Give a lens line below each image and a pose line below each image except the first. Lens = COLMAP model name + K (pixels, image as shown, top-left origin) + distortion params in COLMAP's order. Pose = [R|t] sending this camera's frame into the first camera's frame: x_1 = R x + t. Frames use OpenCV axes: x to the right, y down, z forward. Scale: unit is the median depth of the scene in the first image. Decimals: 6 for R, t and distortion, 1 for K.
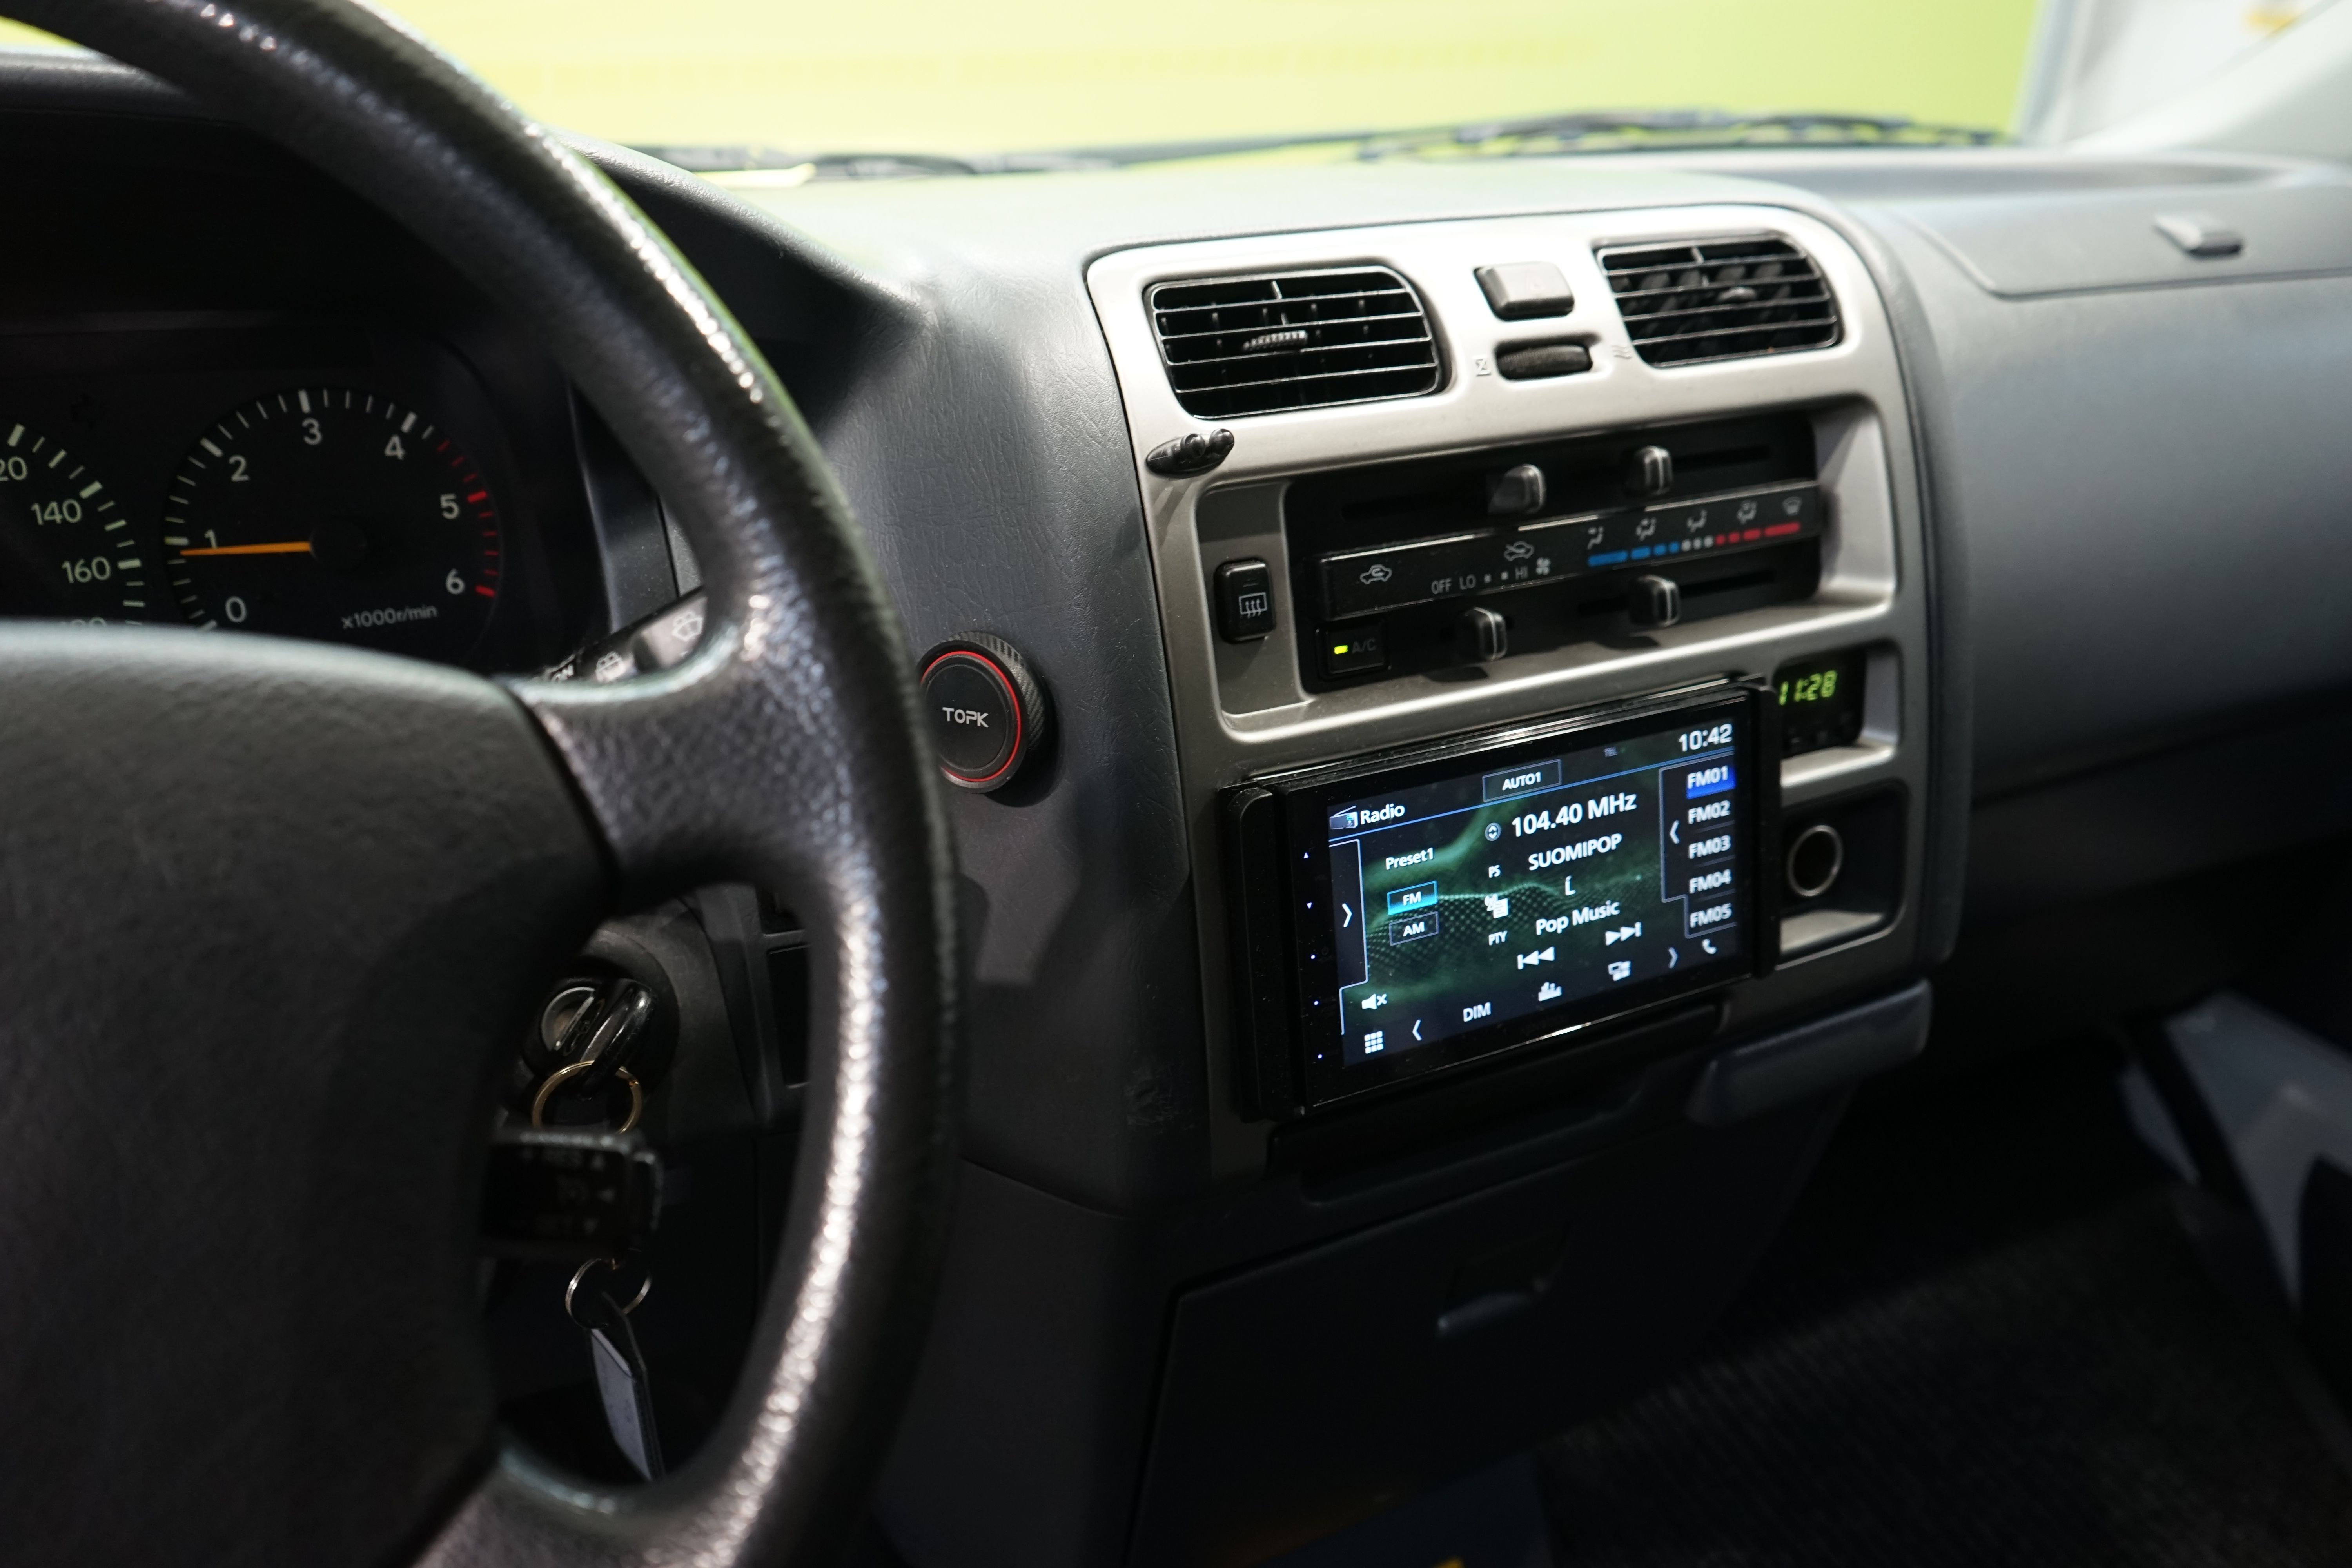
lens RADIAL K [[1895.0, 0, 1179.0], [0, 1895.0, 781.4], [0, 0, 1]] dist [-0.026554, -0.001438]
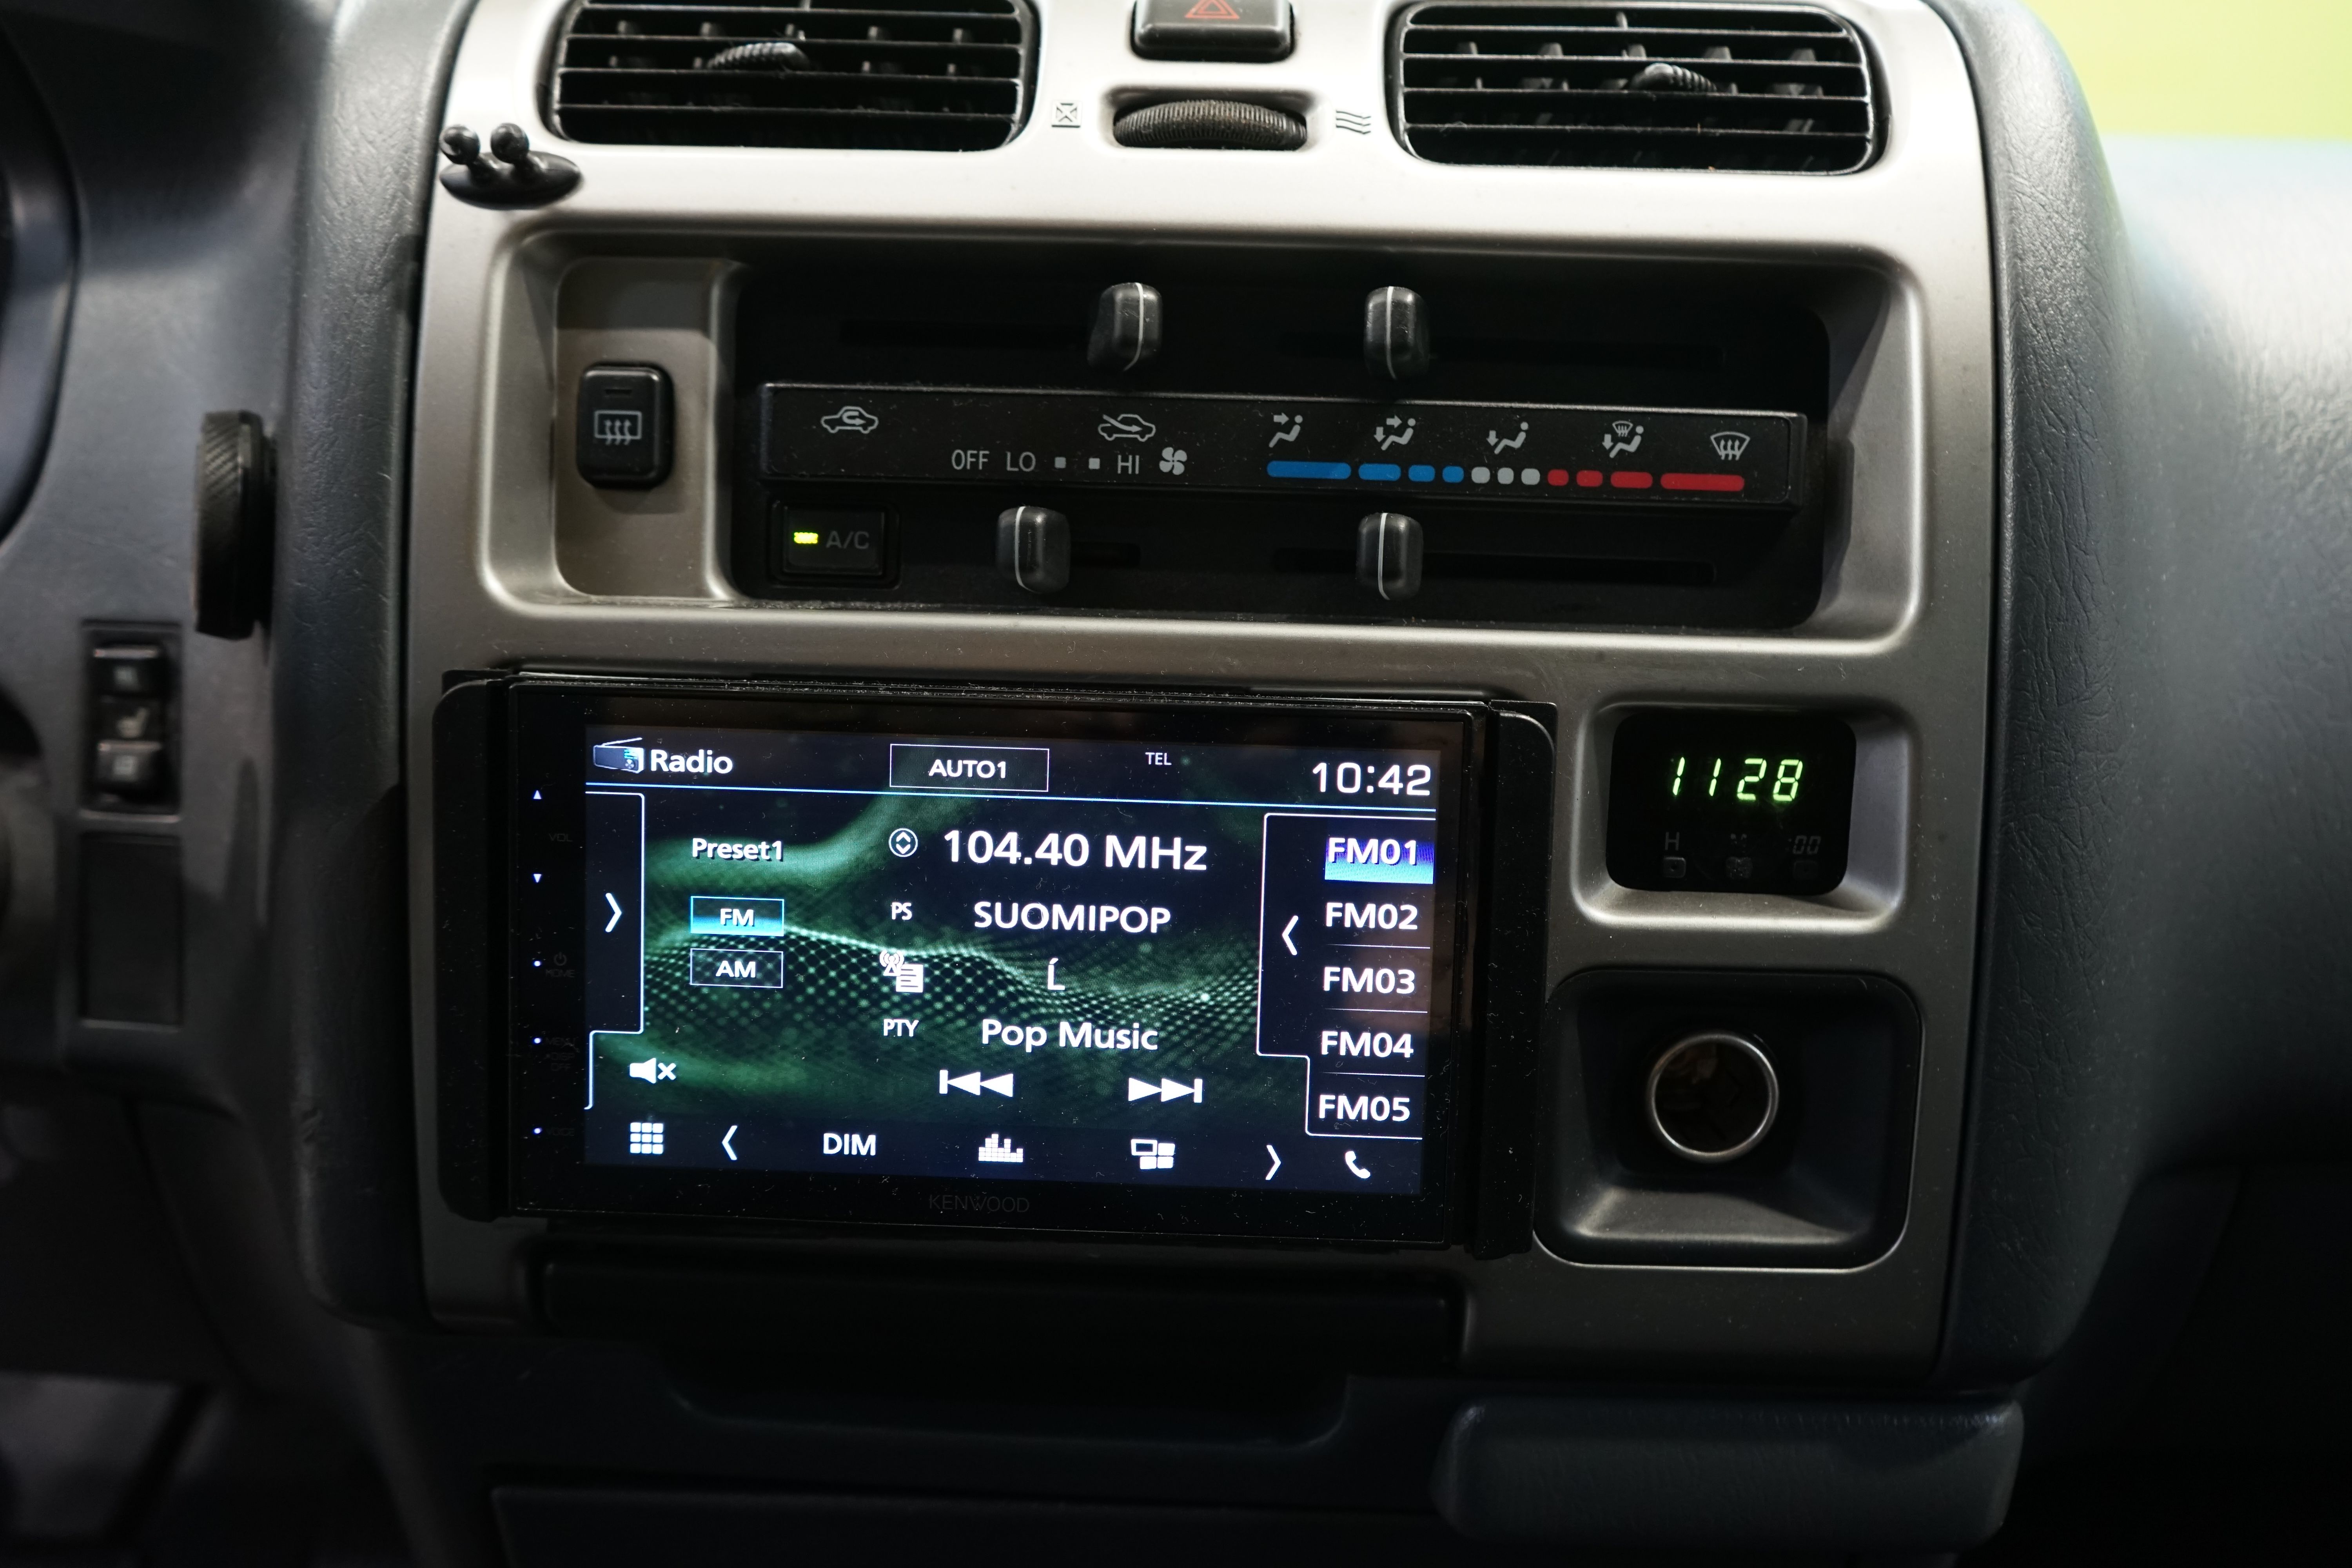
lens RADIAL K [[1895.0, 0, 1177.2], [0, 1895.0, 790.2], [0, 0, 1]] dist [-0.026554, -0.001438]
pose [[0.873862, 0.148937, -0.462800, 0.496947], [-0.215925, 0.971780, -0.094976, 0.046974], [0.435594, 0.182926, 0.881360, 0.491466]]
